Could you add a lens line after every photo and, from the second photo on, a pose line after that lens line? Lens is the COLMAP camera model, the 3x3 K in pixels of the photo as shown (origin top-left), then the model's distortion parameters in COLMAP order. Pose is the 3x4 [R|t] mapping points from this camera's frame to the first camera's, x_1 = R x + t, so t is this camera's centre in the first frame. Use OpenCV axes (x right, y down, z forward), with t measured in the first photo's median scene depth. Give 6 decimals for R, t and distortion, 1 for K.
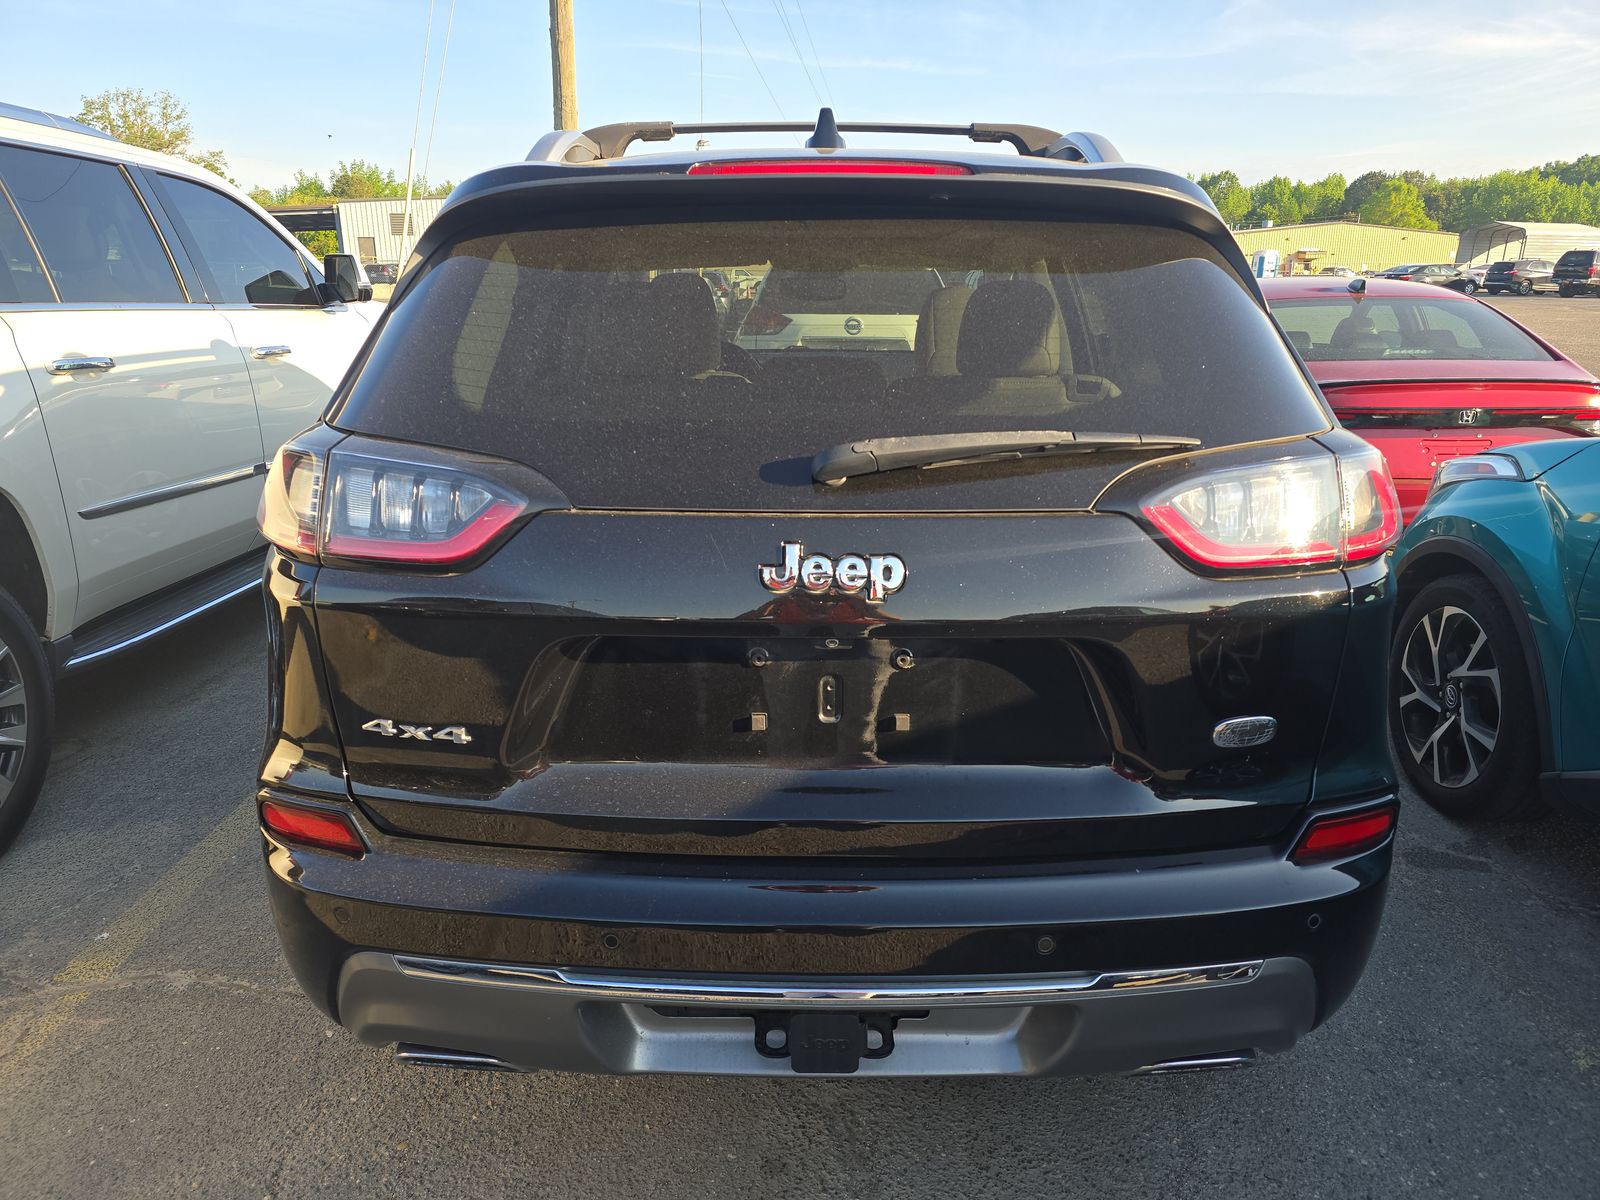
lens RADIAL K [[1073.4, 0, 798.9], [0, 1073.4, 591.6], [0, 0, 1]] dist [0.012521, -0.009407]
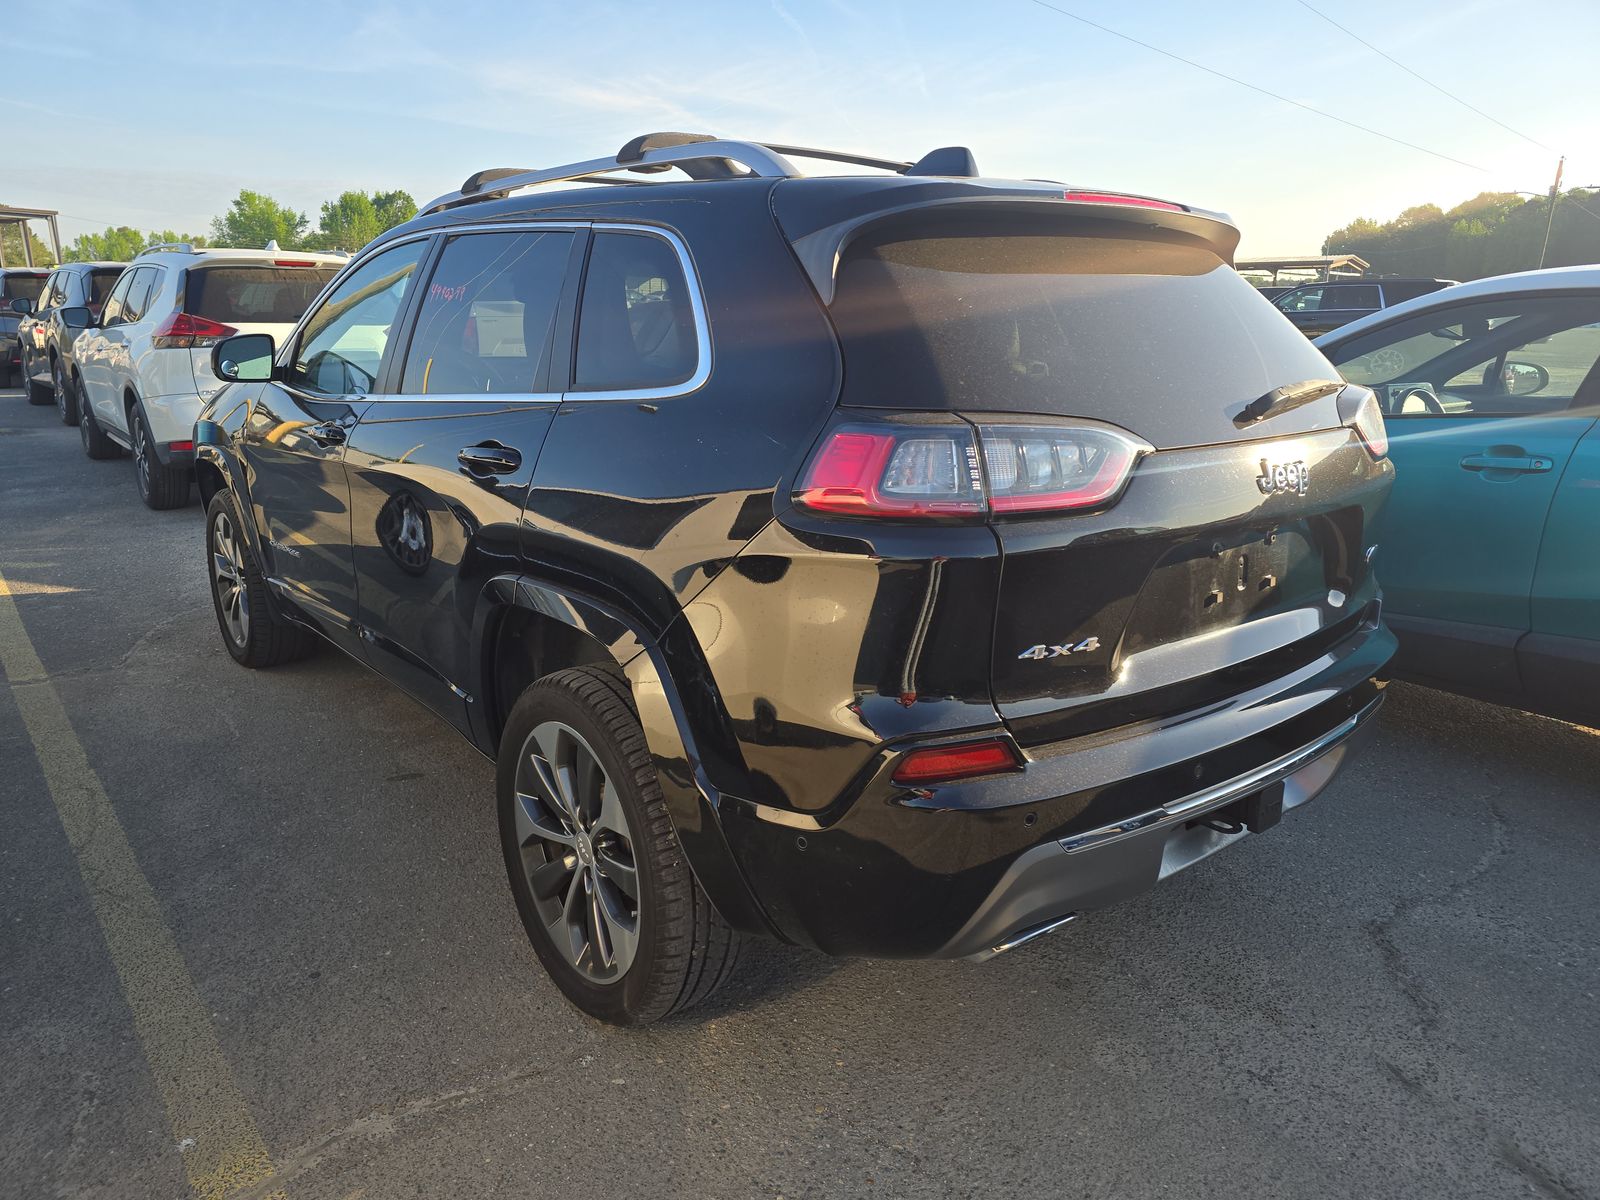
lens RADIAL K [[1073.4, 0, 792.9], [0, 1073.4, 608.1], [0, 0, 1]] dist [0.012521, -0.009407]
pose [[0.766609, -0.164513, 0.620682, -0.767371], [0.165518, 0.984585, 0.056533, -0.018917], [-0.620415, 0.059395, 0.782021, 0.142702]]
